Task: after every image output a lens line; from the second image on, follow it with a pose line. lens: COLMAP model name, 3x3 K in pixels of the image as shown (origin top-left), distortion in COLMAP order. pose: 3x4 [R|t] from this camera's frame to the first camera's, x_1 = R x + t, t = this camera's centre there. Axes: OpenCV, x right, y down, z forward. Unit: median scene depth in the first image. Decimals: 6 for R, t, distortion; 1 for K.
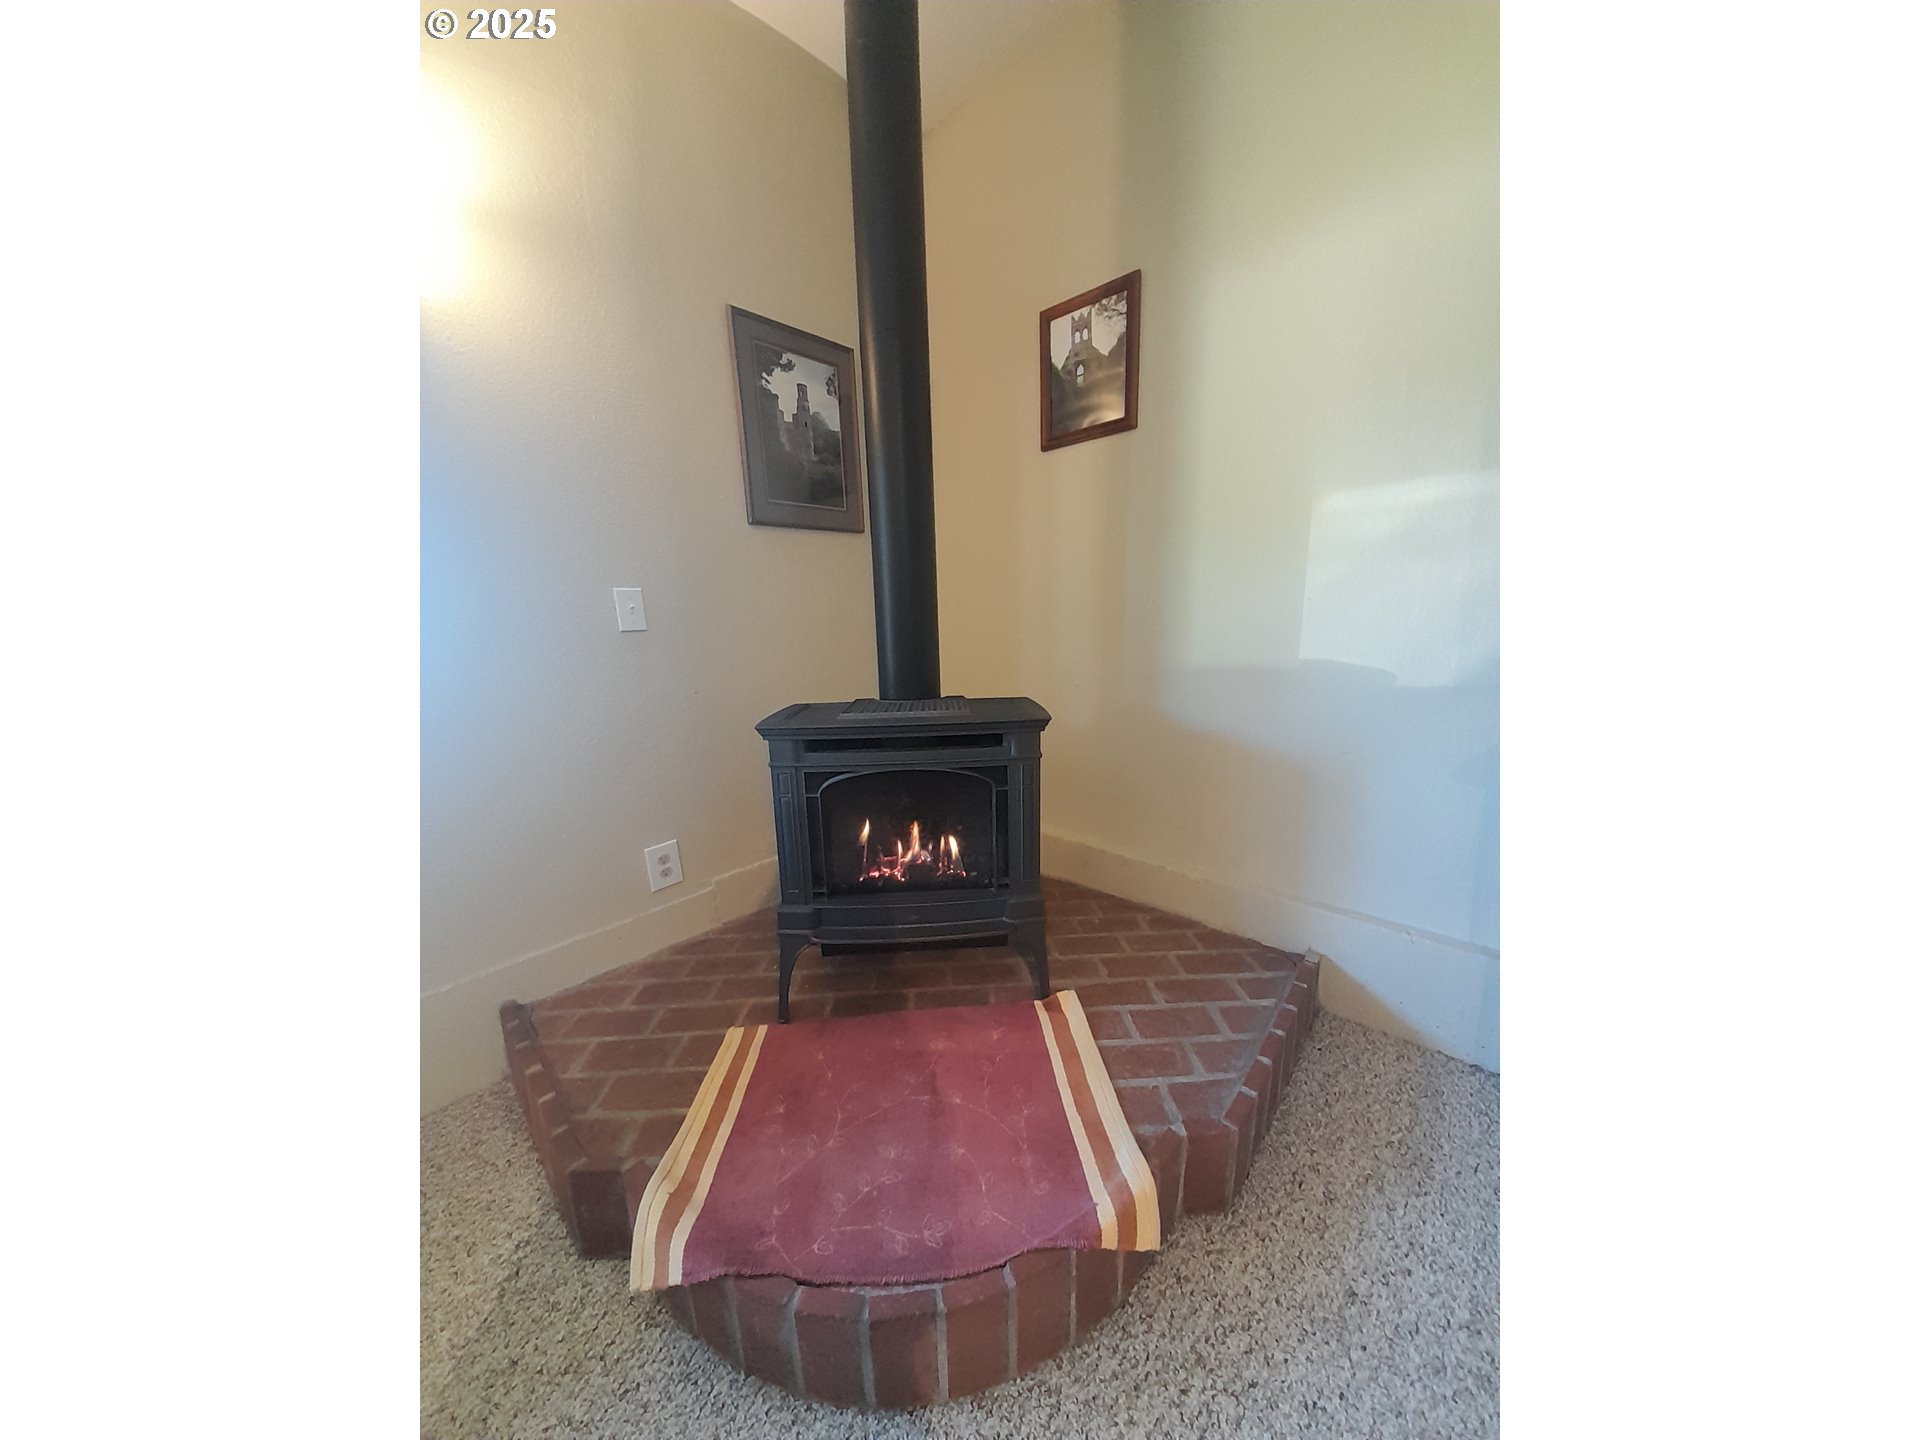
lens RADIAL K [[593.4, 0, 961.6], [0, 593.4, 718.5], [0, 0, 1]] dist [-0.000562, -0.000012]
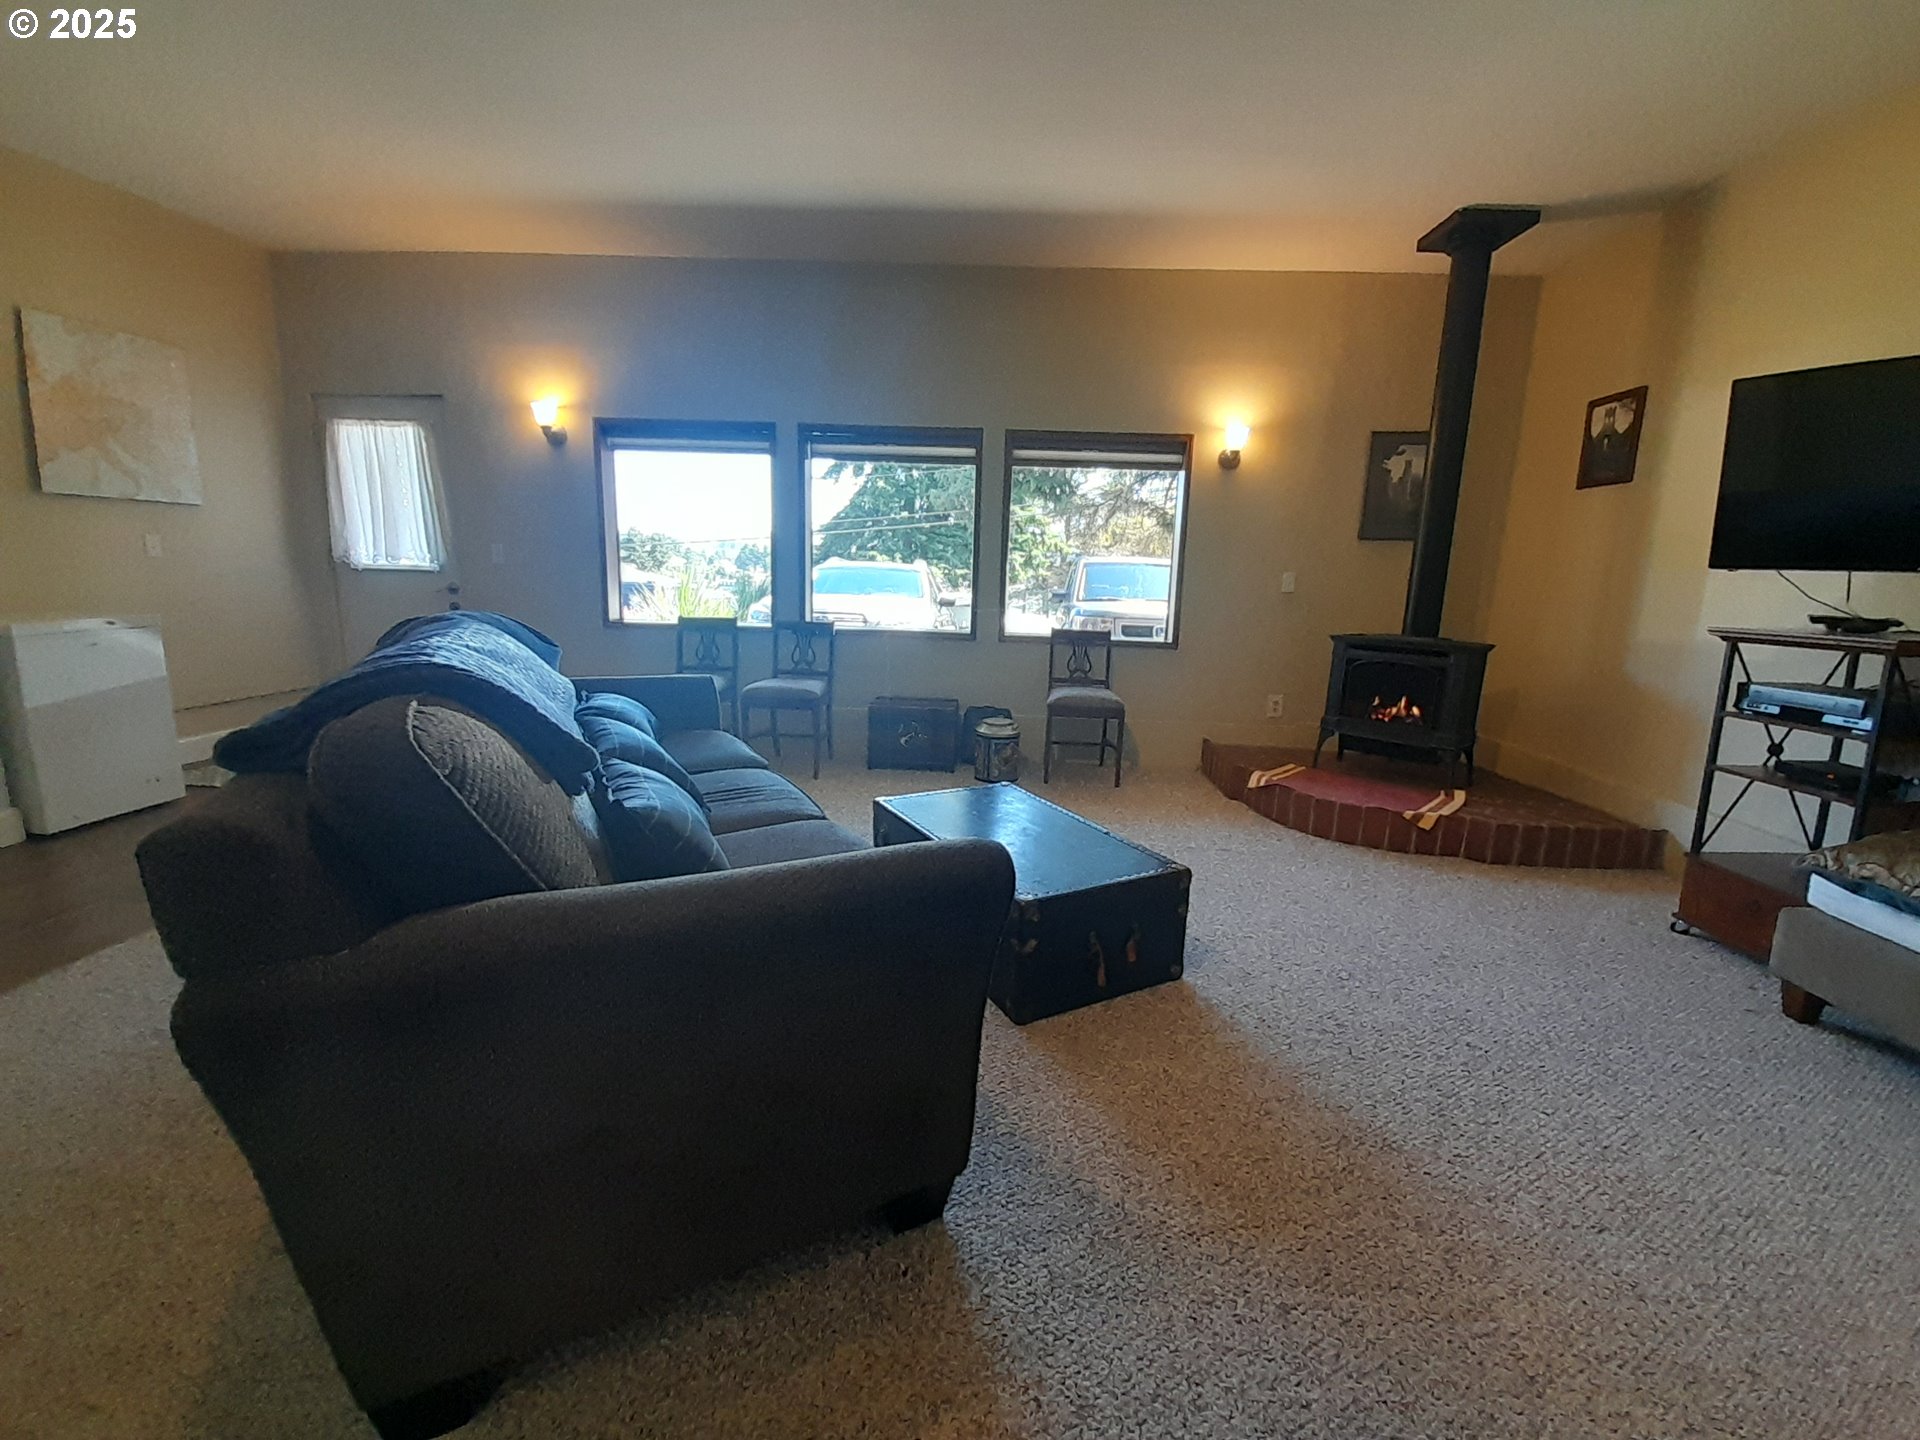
lens RADIAL K [[754.4, 0, 972.2], [0, 754.4, 721.8], [0, 0, 1]] dist [0.016329, -0.014079]
pose [[0.644152, 0.191283, -0.740593, 0.754241], [-0.188661, 0.978045, 0.088519, 0.257669], [0.741266, 0.082701, 0.666098, -1.483568]]
